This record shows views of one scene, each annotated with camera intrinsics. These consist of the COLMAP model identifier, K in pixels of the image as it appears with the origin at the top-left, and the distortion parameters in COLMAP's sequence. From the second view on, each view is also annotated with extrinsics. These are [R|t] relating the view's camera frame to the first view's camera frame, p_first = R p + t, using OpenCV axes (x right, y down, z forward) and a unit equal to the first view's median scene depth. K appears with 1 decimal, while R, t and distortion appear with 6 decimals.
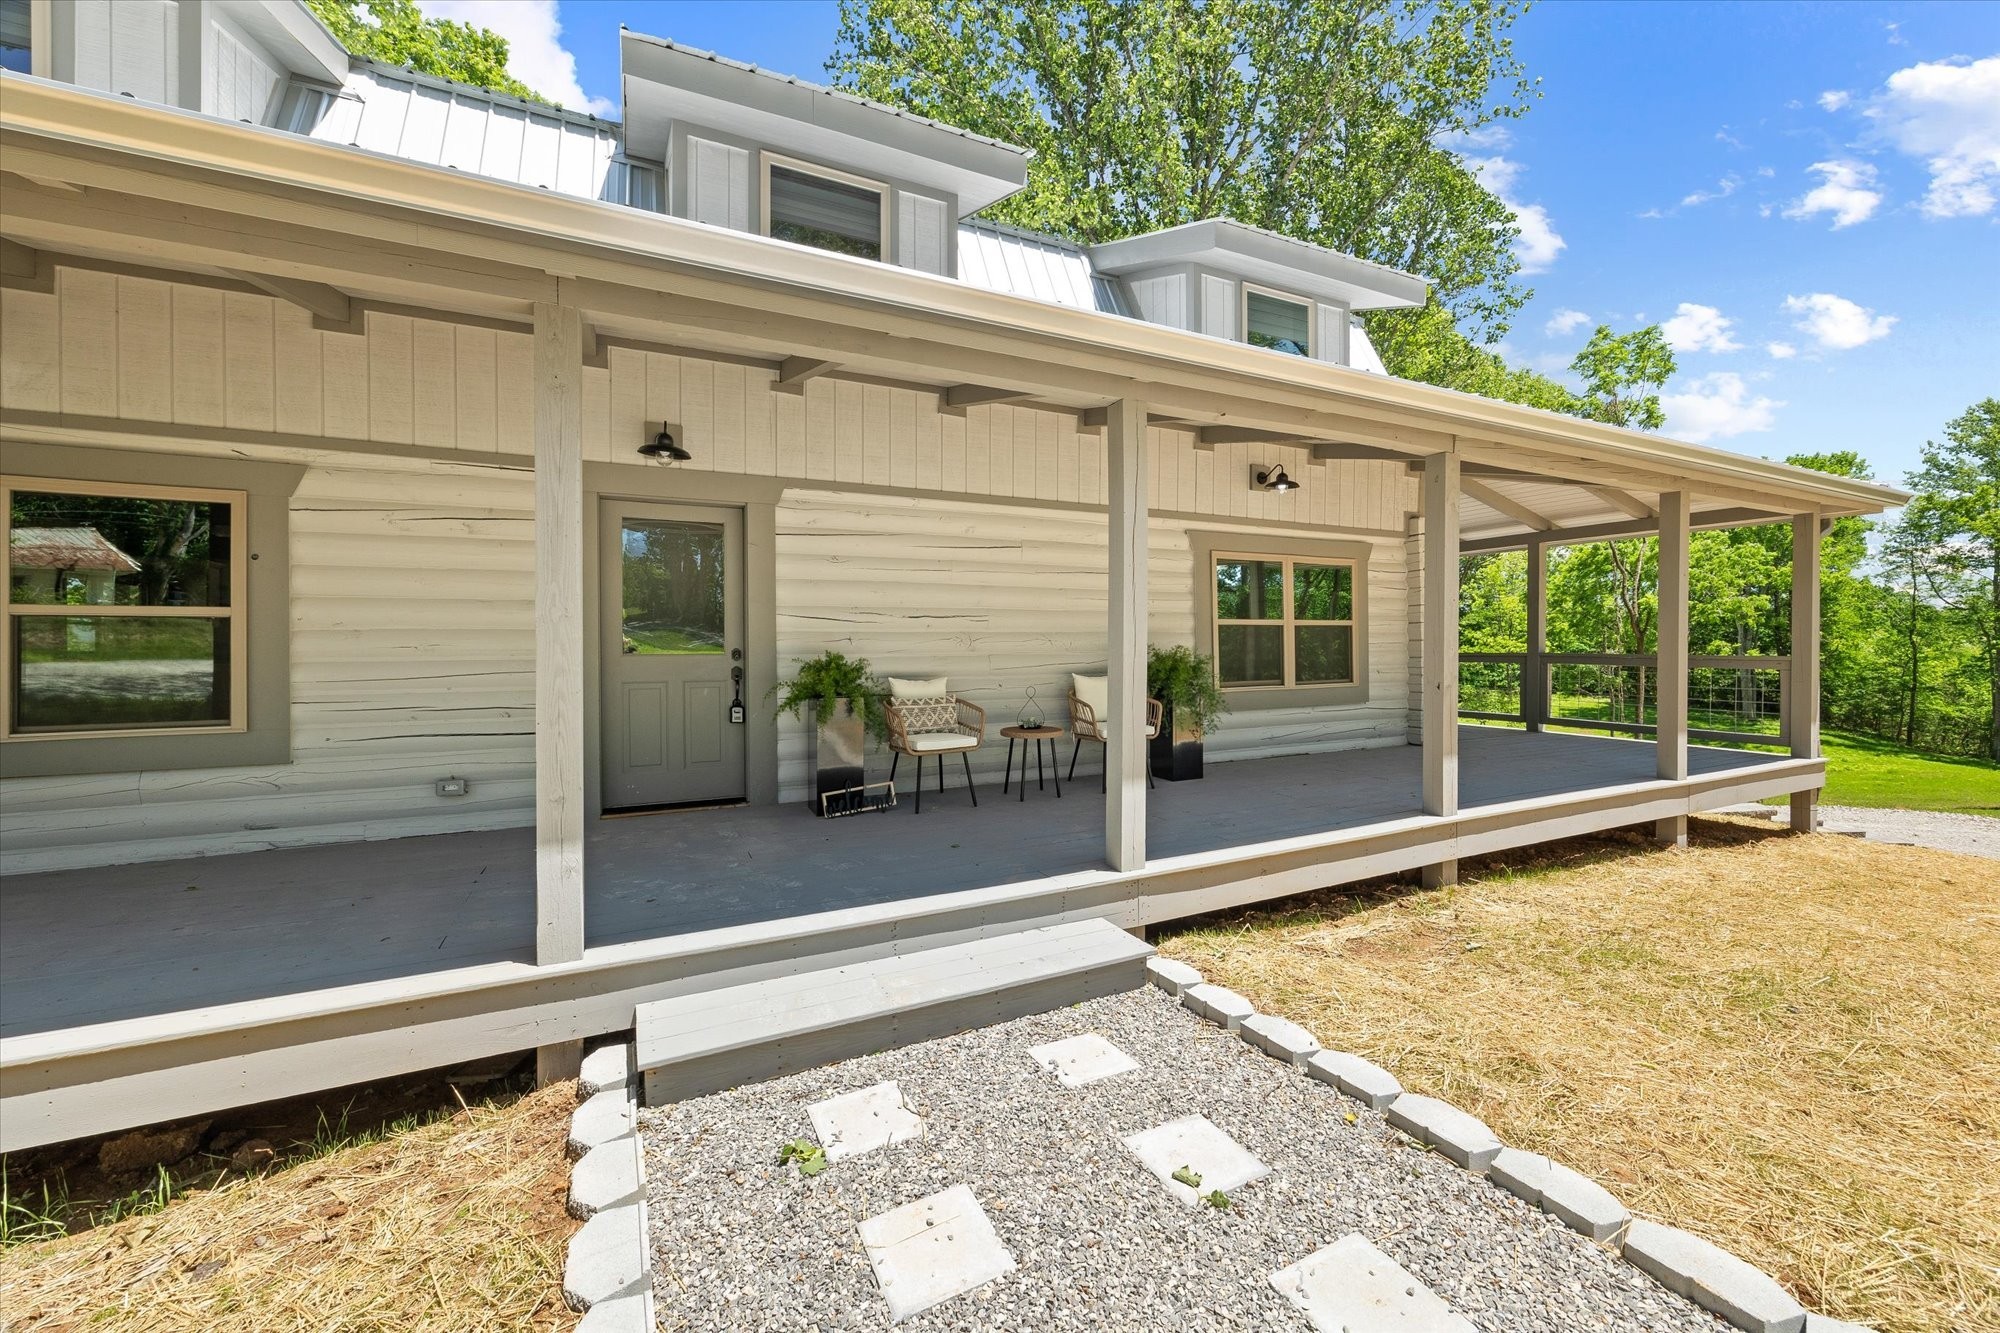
lens RADIAL K [[771.5, 0, 1005.6], [0, 771.5, 644.8], [0, 0, 1]] dist [-0.002126, -0.000307]
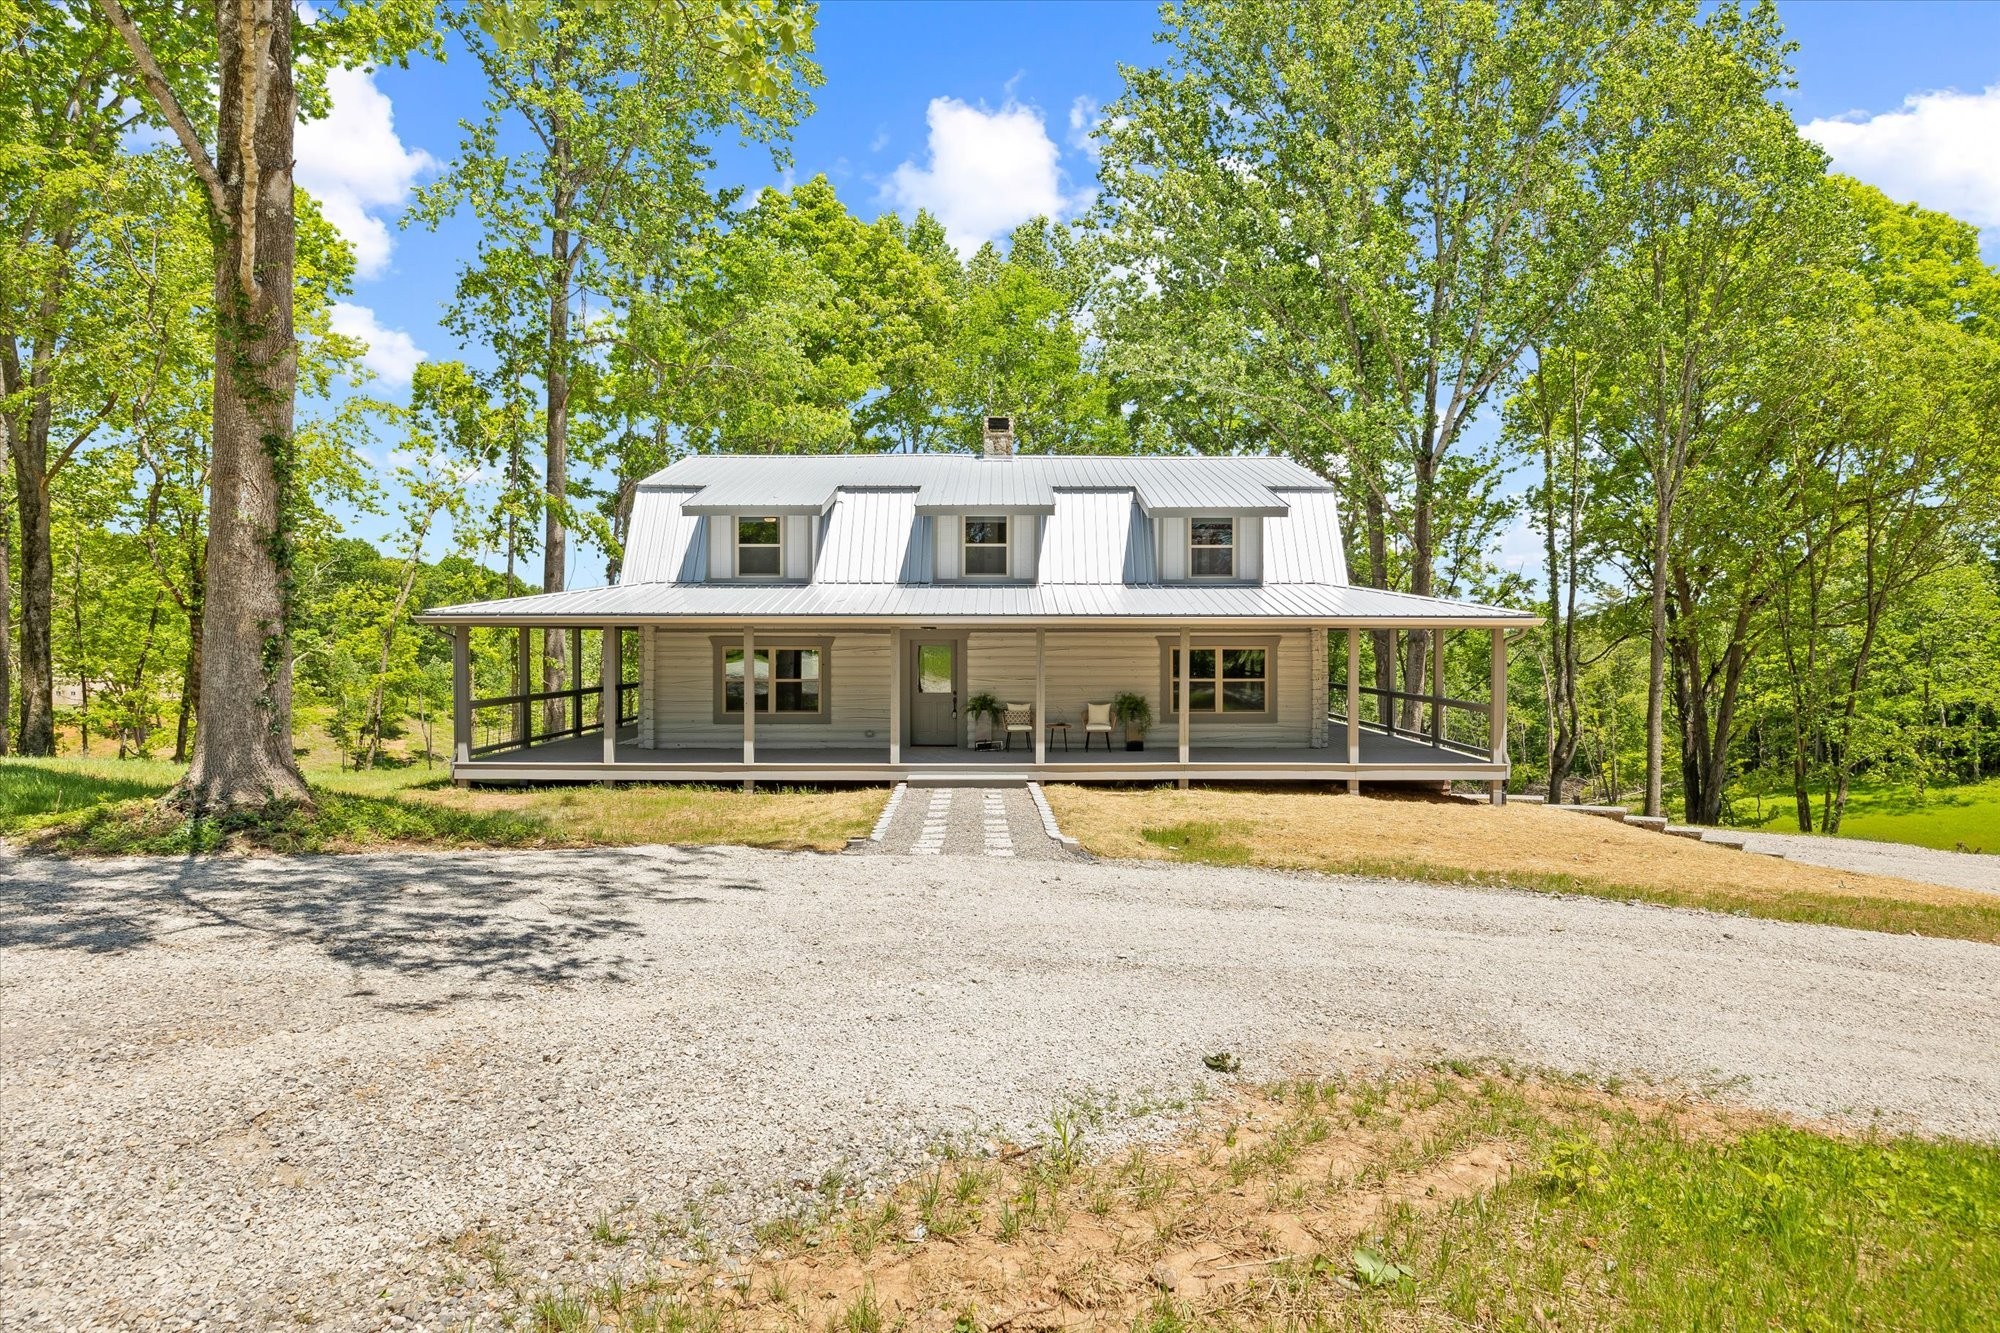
lens RADIAL K [[1028.6, 0, 990.6], [0, 1028.6, 633.1], [0, 0, 1]] dist [-0.000057, -0.000315]
pose [[0.895694, 0.000359, -0.444670, 1.401695], [-0.004346, 0.999959, -0.007946, -0.174213], [0.444649, 0.009050, 0.895659, -2.239482]]
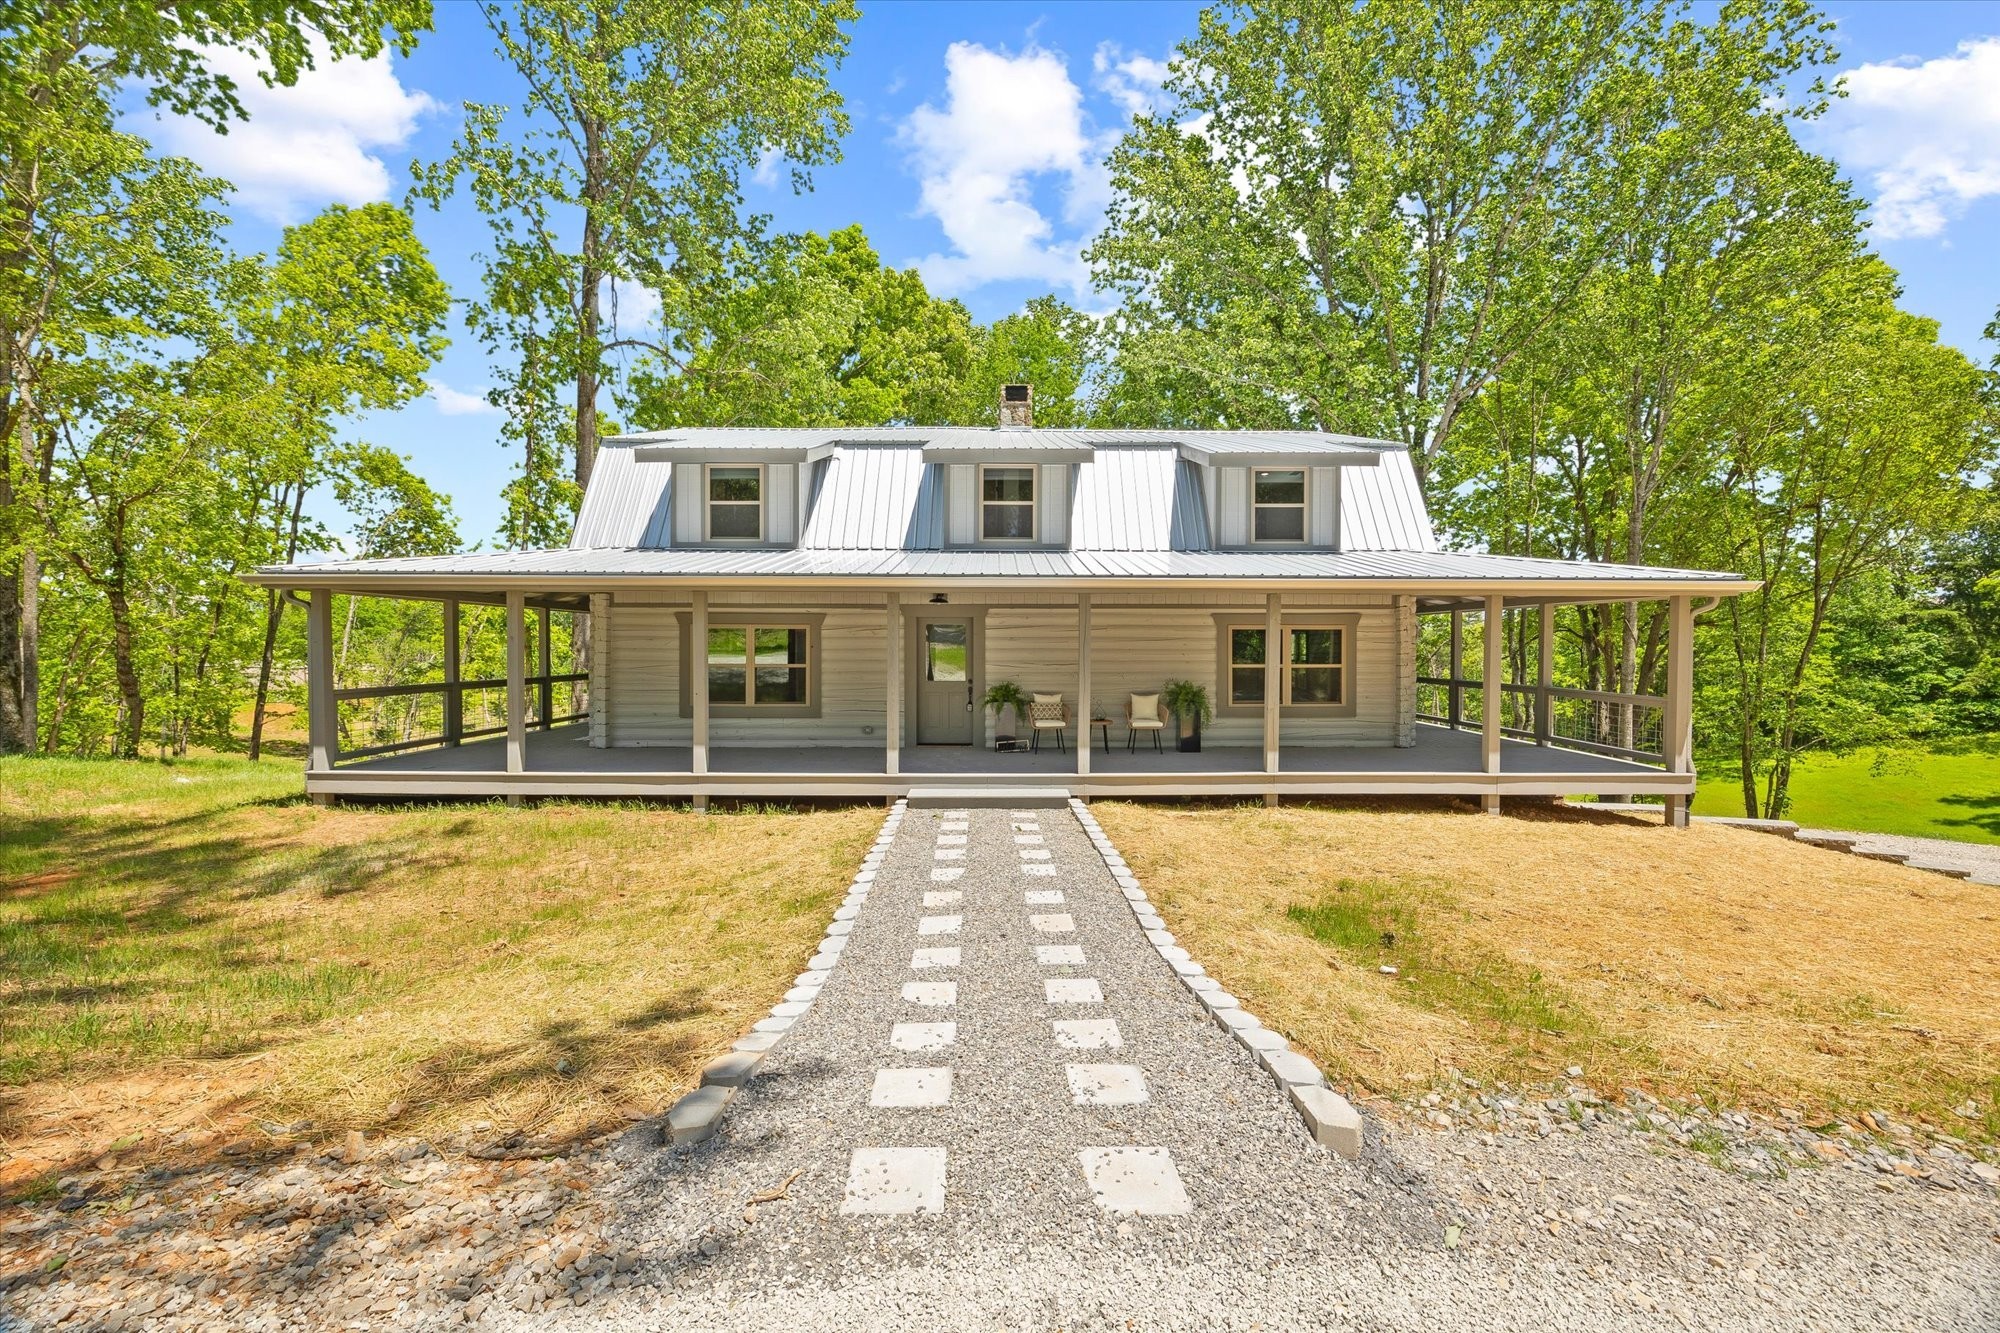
lens RADIAL K [[771.5, 0, 1005.6], [0, 771.5, 644.8], [0, 0, 1]] dist [-0.002126, -0.000307]
pose [[0.902773, 0.006213, -0.430072, 0.730592], [-0.006317, 0.999979, 0.001186, -0.099253], [0.430071, 0.001646, 0.902794, -1.022700]]
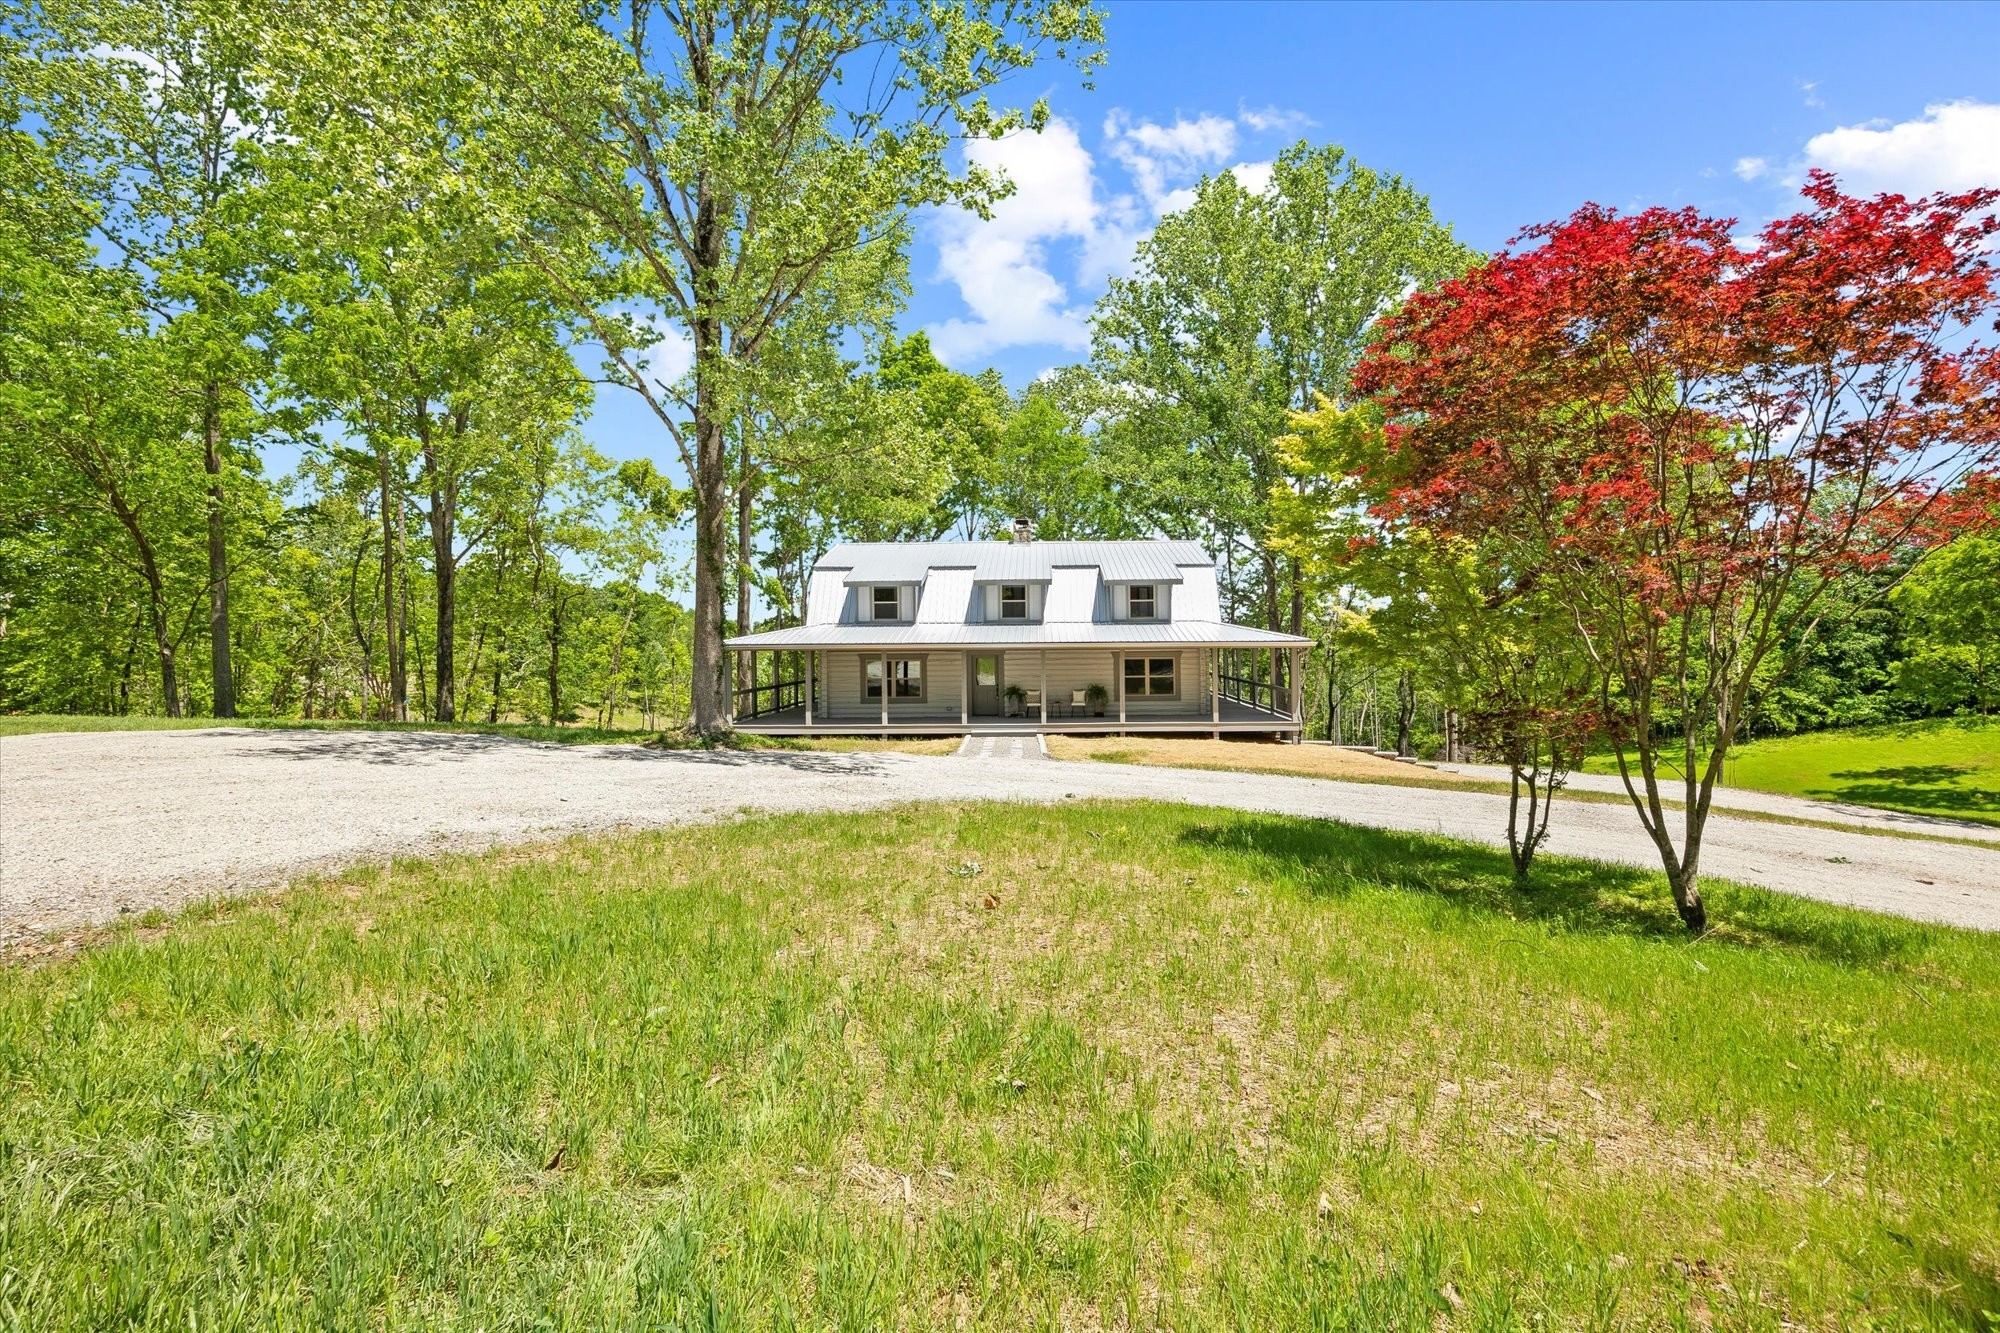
lens RADIAL K [[771.5, 0, 1005.6], [0, 771.5, 644.8], [0, 0, 1]] dist [-0.002126, -0.000307]
pose [[0.883681, -0.004014, -0.468073, 1.982606], [0.005034, 0.999987, 0.000928, -0.247983], [0.468063, -0.003176, 0.883690, -3.282543]]
